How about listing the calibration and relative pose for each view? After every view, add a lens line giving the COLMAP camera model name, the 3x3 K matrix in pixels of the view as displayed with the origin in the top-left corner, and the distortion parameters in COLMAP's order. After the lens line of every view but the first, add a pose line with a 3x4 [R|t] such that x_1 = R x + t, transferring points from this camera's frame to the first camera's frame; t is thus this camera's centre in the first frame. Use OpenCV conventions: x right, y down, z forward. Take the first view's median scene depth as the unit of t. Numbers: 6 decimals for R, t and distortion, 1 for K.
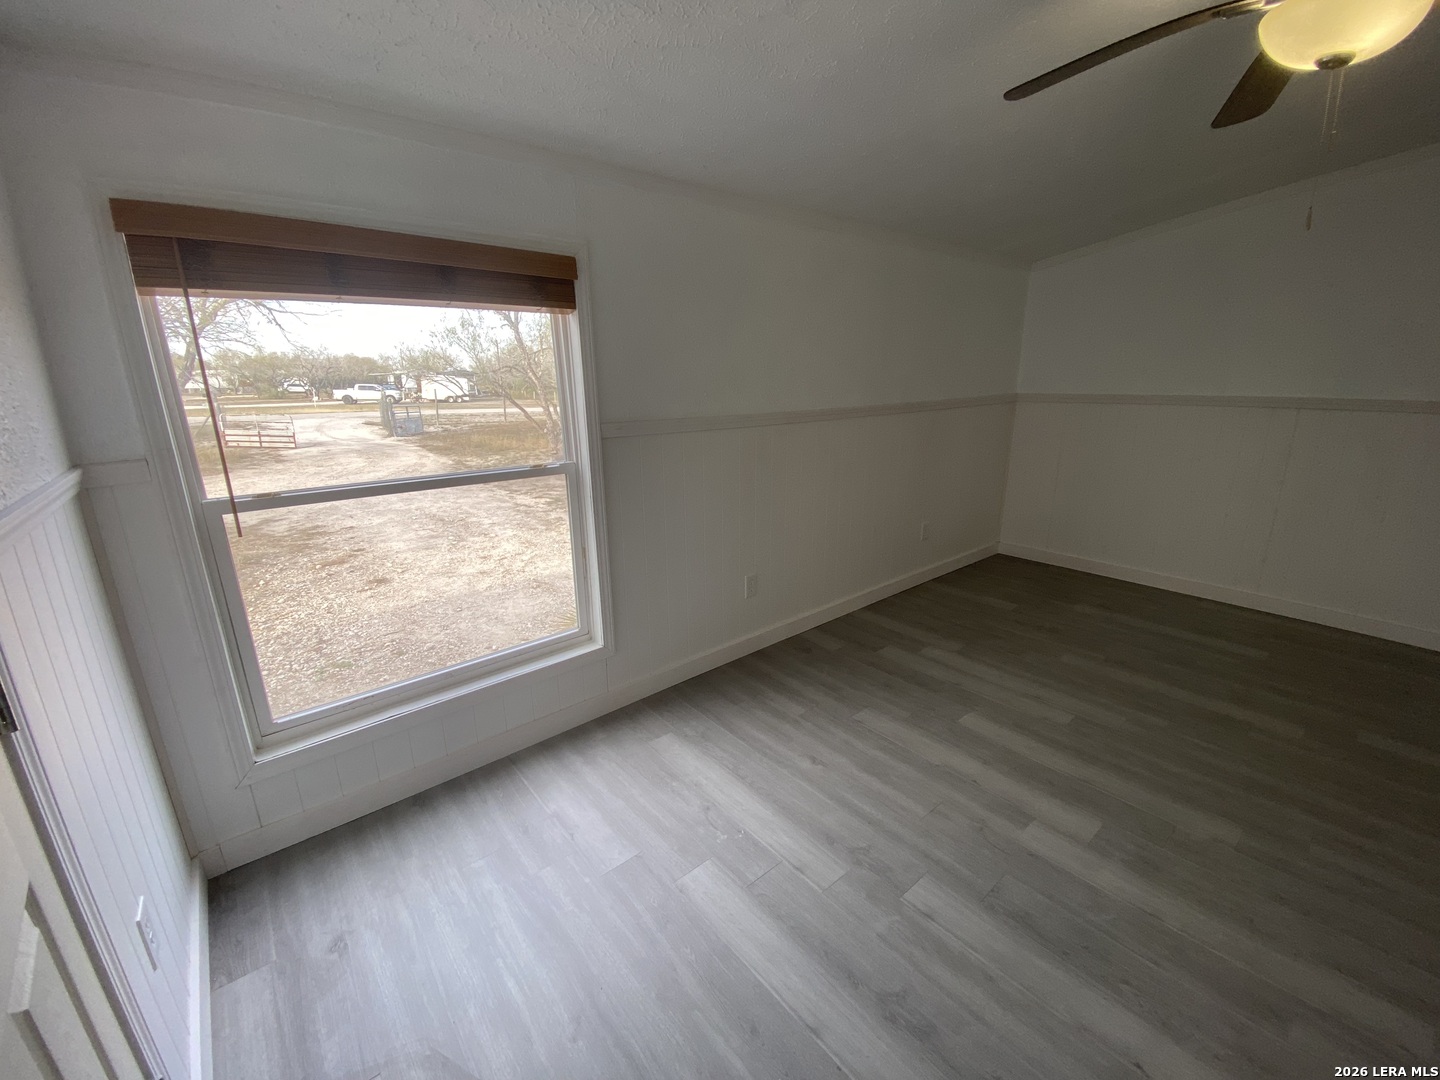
lens RADIAL K [[580.8, 0, 716.7], [0, 580.8, 535.8], [0, 0, 1]] dist [0.035724, -0.024761]
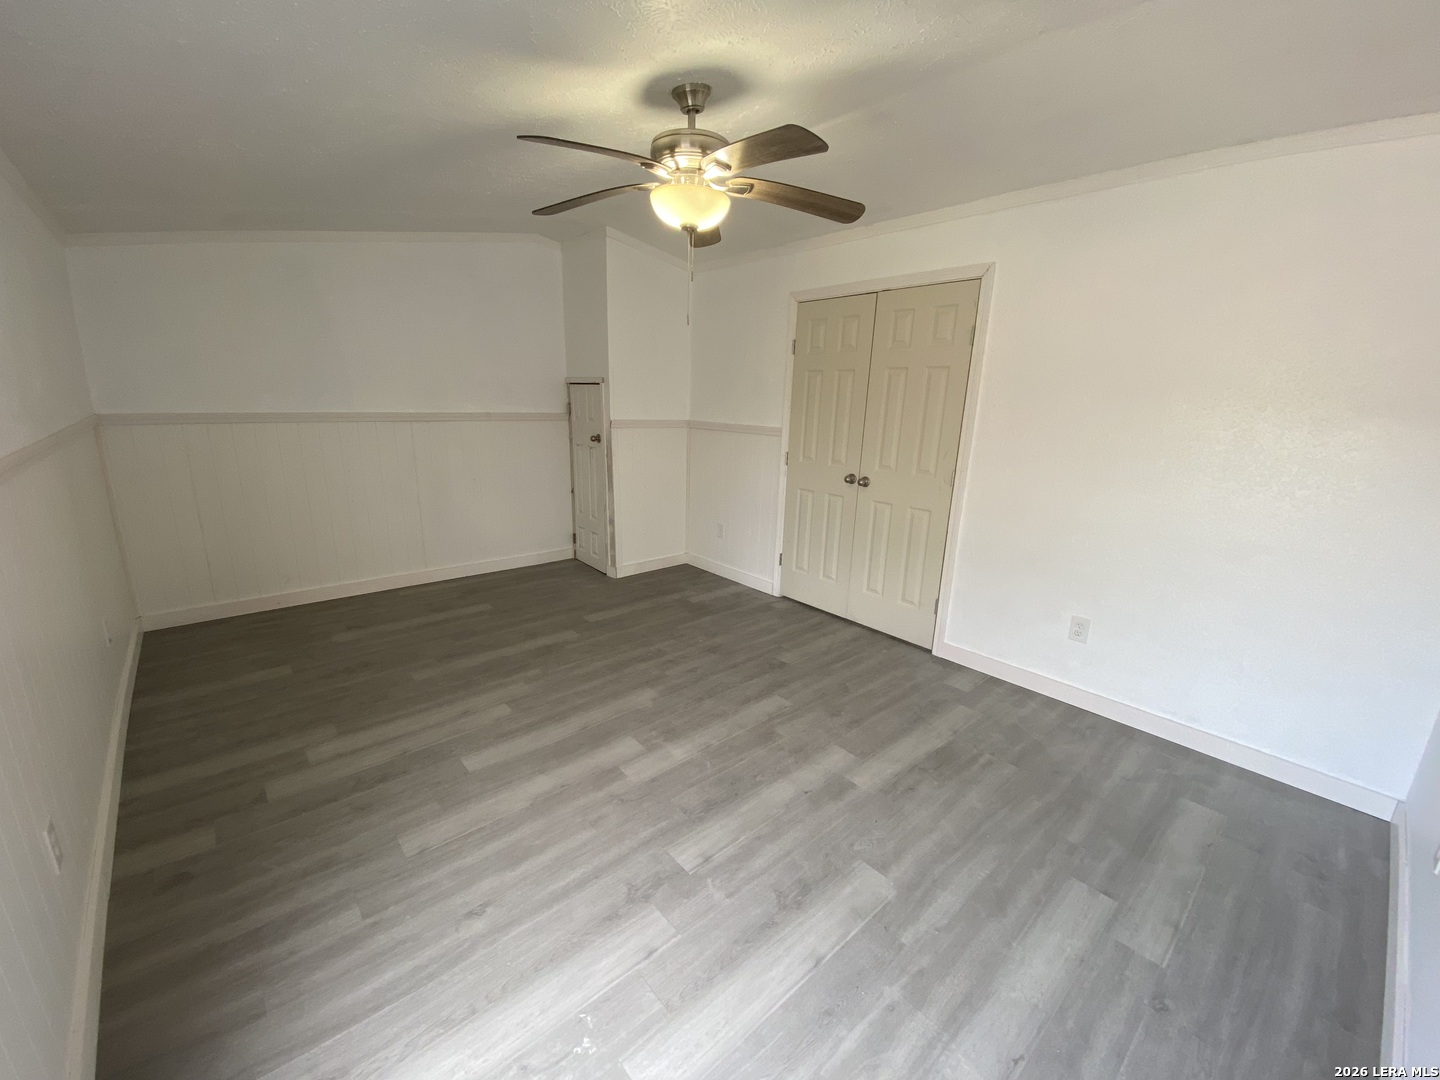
lens RADIAL K [[580.8, 0, 716.7], [0, 580.8, 535.8], [0, 0, 1]] dist [0.035724, -0.024761]
pose [[-0.013413, -0.232089, 0.972602, -0.510672], [0.241358, 0.943176, 0.228396, -0.190521], [-0.970343, 0.237809, 0.043366, 0.608745]]
